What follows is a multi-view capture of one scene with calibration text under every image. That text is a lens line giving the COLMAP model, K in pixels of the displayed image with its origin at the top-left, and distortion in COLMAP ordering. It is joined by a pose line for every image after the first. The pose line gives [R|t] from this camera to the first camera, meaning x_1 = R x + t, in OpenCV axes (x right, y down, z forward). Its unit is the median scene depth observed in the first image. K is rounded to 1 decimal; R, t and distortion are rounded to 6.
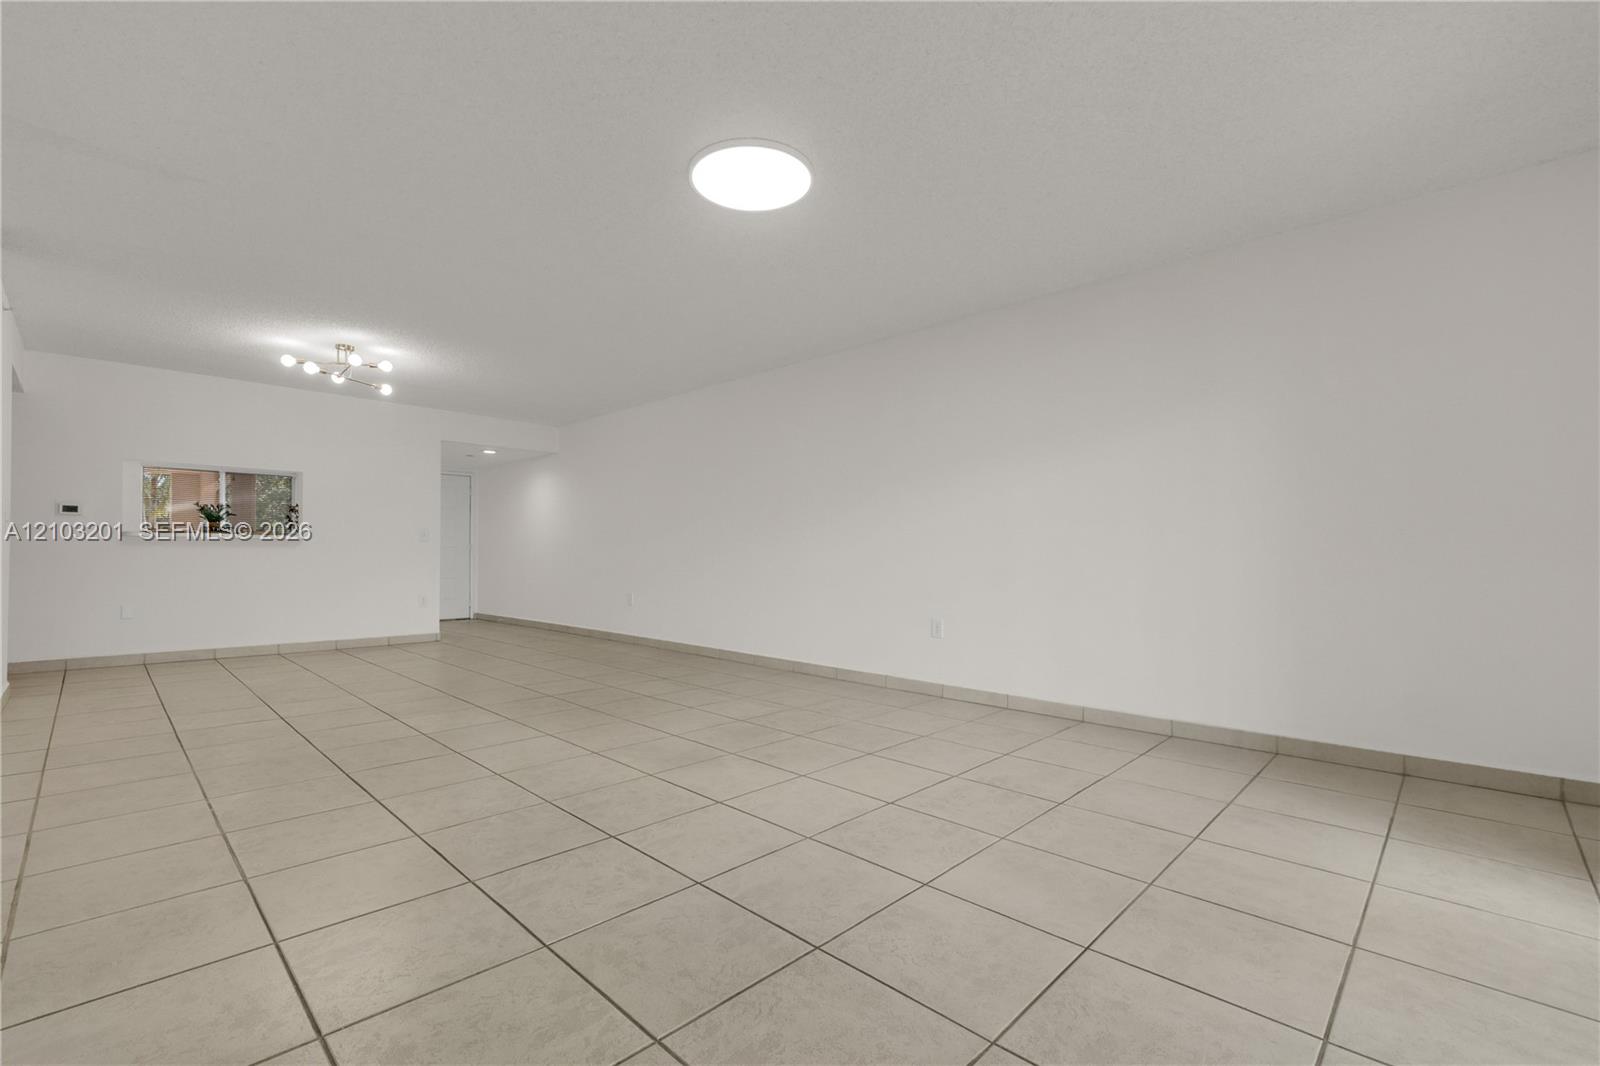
lens RADIAL K [[684.7, 0, 789.7], [0, 684.7, 533.9], [0, 0, 1]] dist [-0.013674, -0.000062]
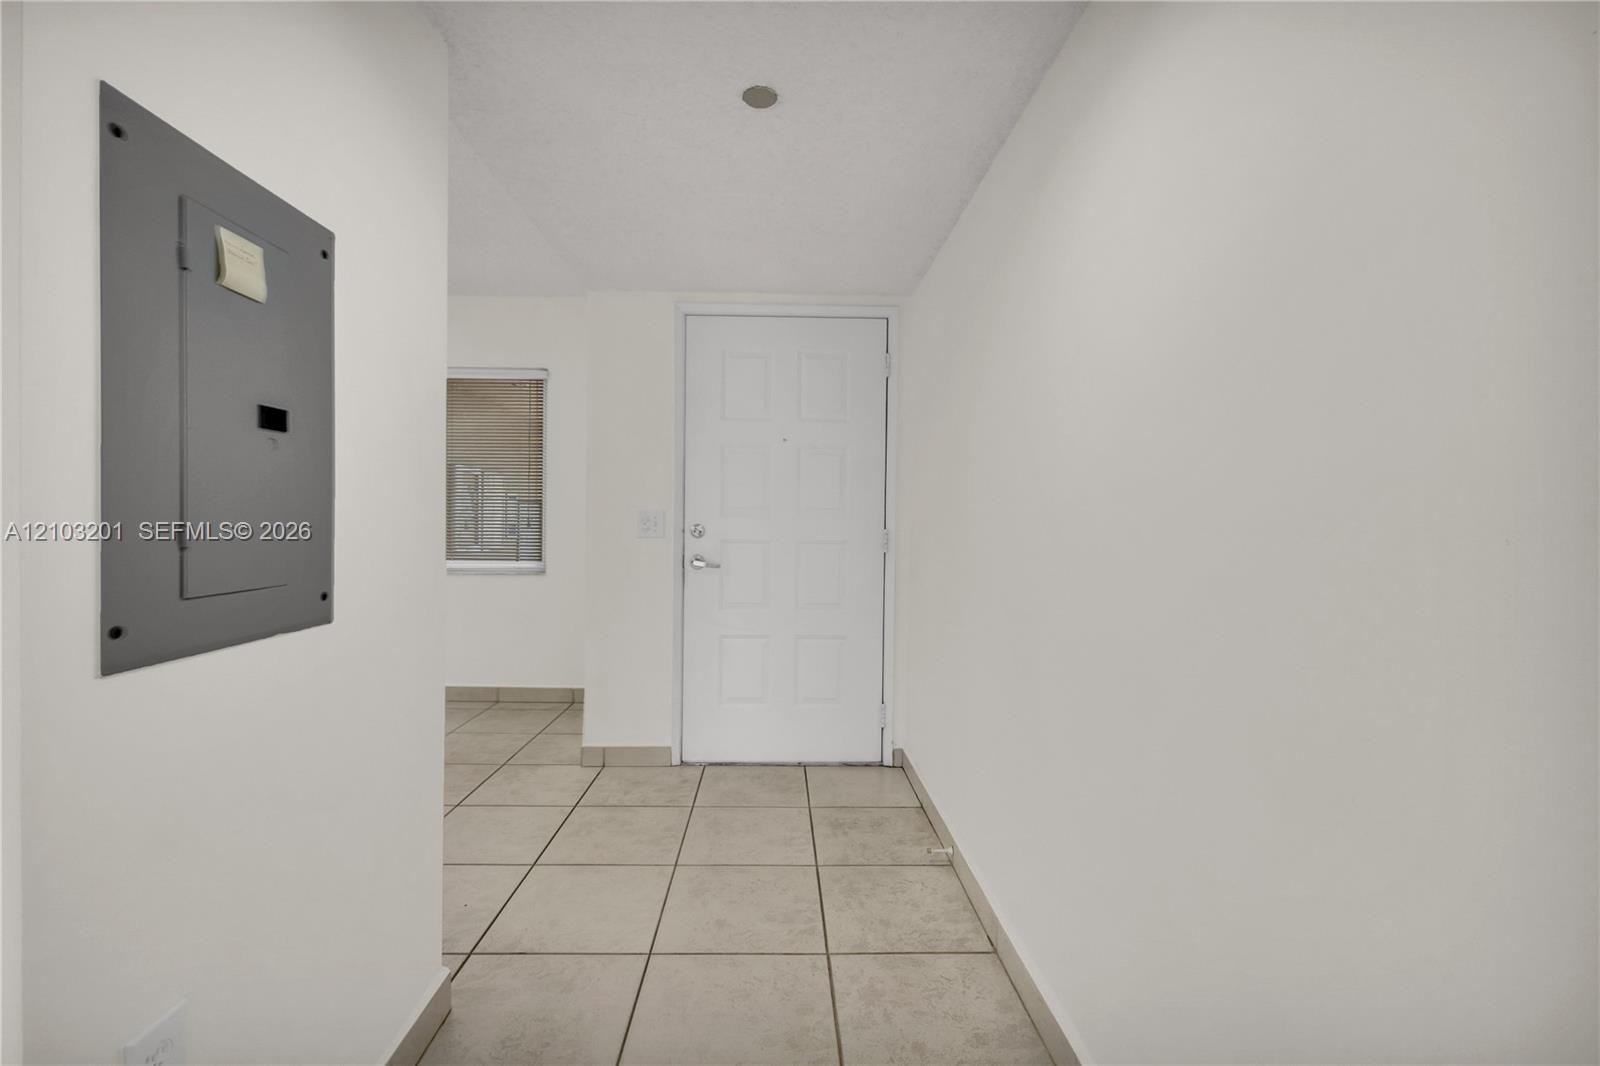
lens RADIAL K [[675.7, 0, 793.3], [0, 675.7, 529.9], [0, 0, 1]] dist [-0.010400, -0.000037]
pose [[0.719984, 0.017434, -0.693772, -0.564151], [0.008905, 0.999370, 0.034355, 0.006061], [0.693934, -0.030913, 0.719375, 1.510199]]
